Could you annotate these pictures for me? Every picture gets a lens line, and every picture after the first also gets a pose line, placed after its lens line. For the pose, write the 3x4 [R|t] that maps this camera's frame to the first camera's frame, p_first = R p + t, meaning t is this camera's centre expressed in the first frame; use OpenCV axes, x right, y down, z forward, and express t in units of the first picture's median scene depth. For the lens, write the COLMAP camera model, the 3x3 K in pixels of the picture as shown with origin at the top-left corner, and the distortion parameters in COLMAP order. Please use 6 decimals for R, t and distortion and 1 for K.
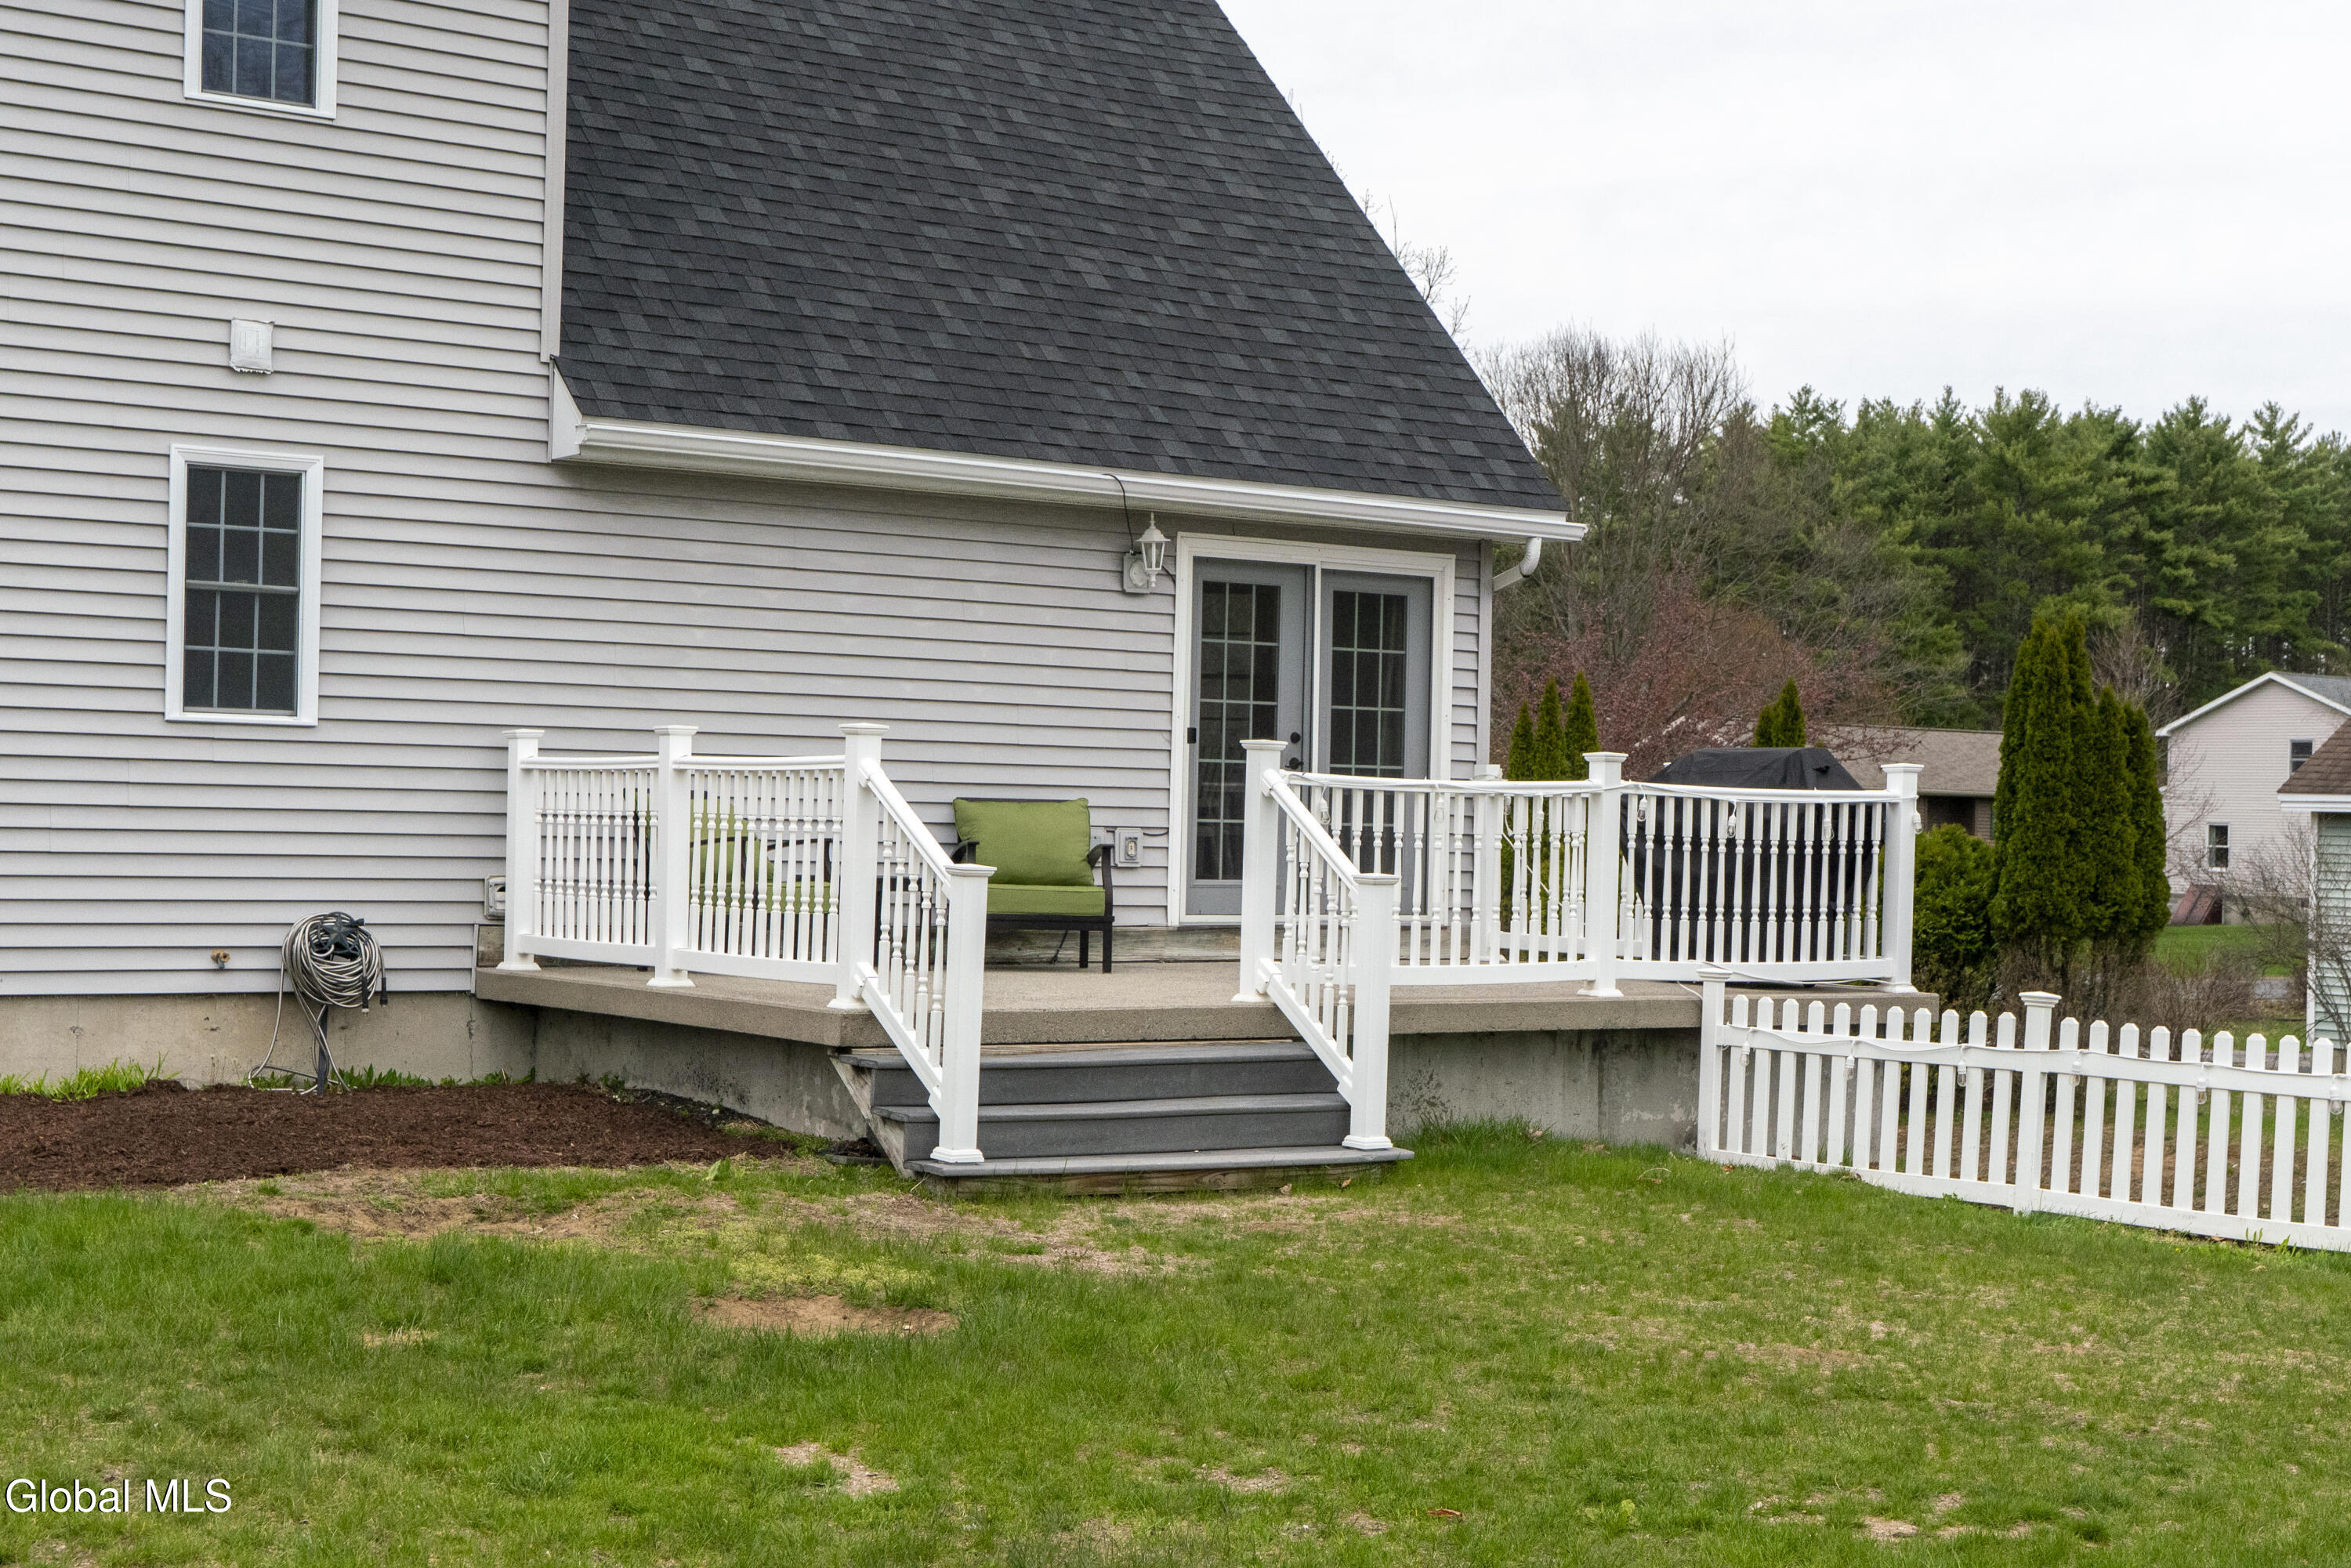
lens RADIAL K [[3432.5, 0, 1175.1], [0, 3432.5, 784.9], [0, 0, 1]] dist [-0.007880, 0.000000]
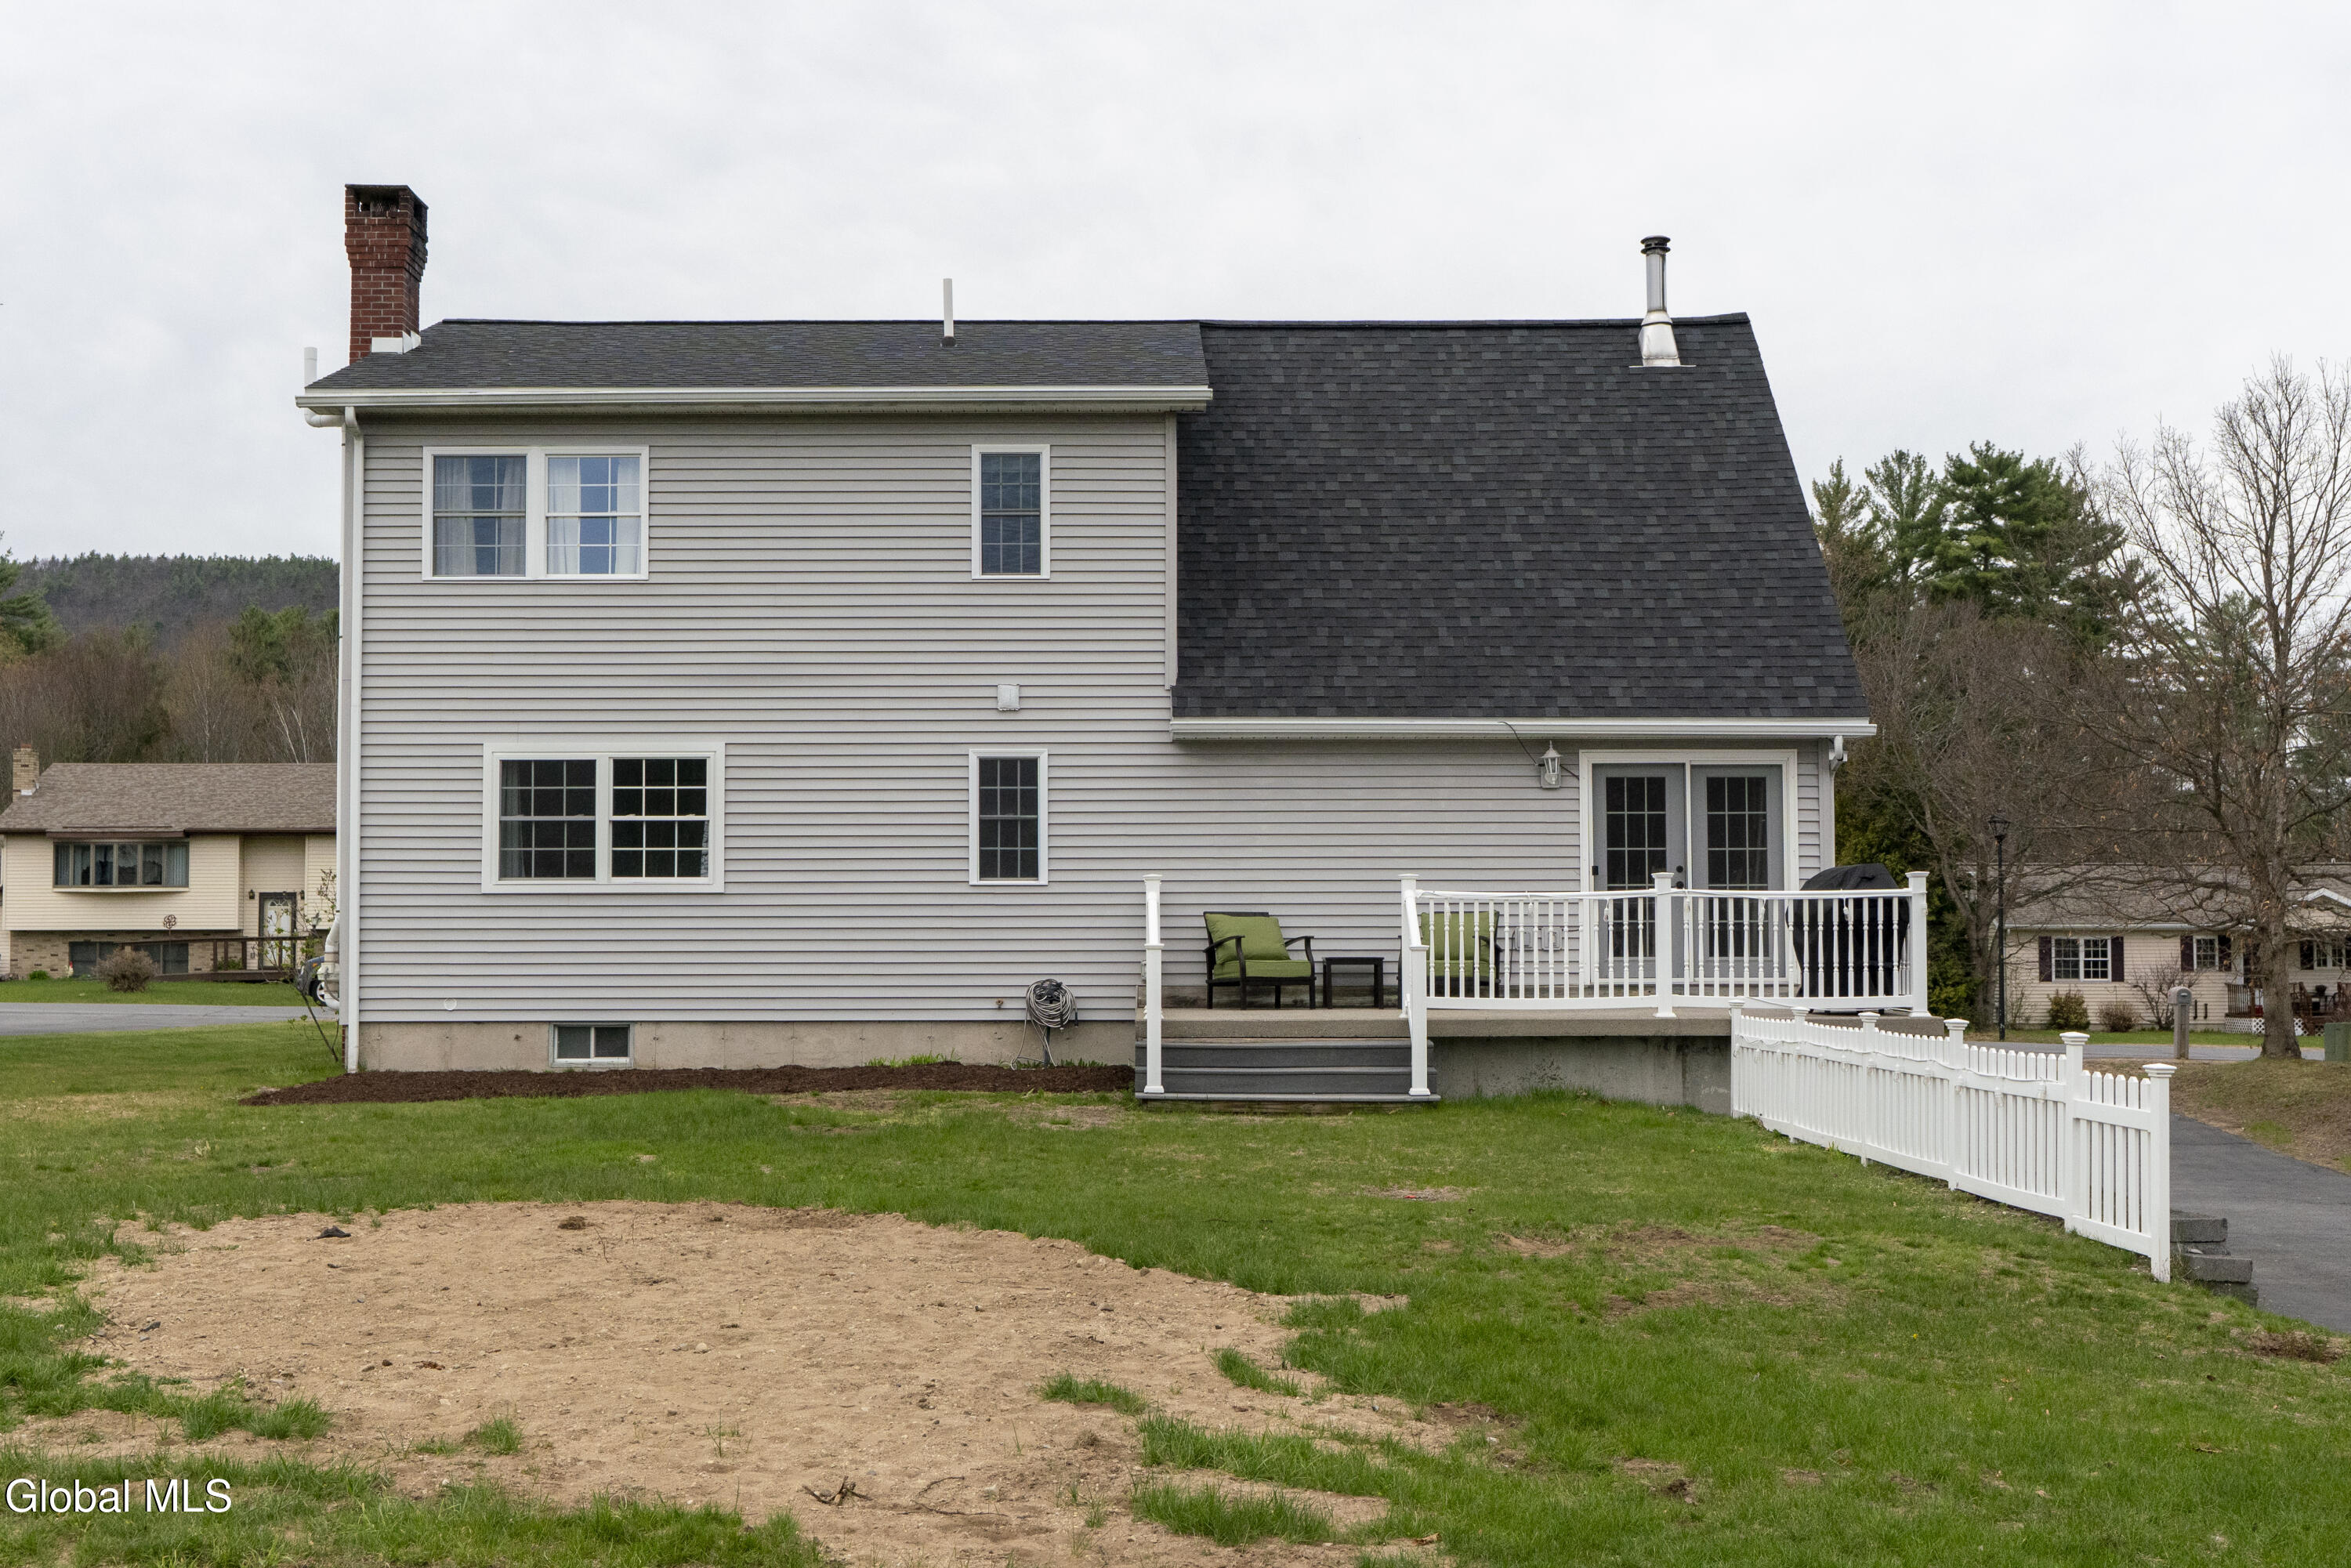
lens RADIAL K [[2685.0, 0, 1171.5], [0, 2685.0, 779.4], [0, 0, 1]] dist [0.022493, 0.000000]
pose [[0.822671, -0.059614, -0.565384, 0.670936], [0.027957, 0.997526, -0.064499, 0.023287], [0.567830, 0.037255, 0.822302, -0.227746]]
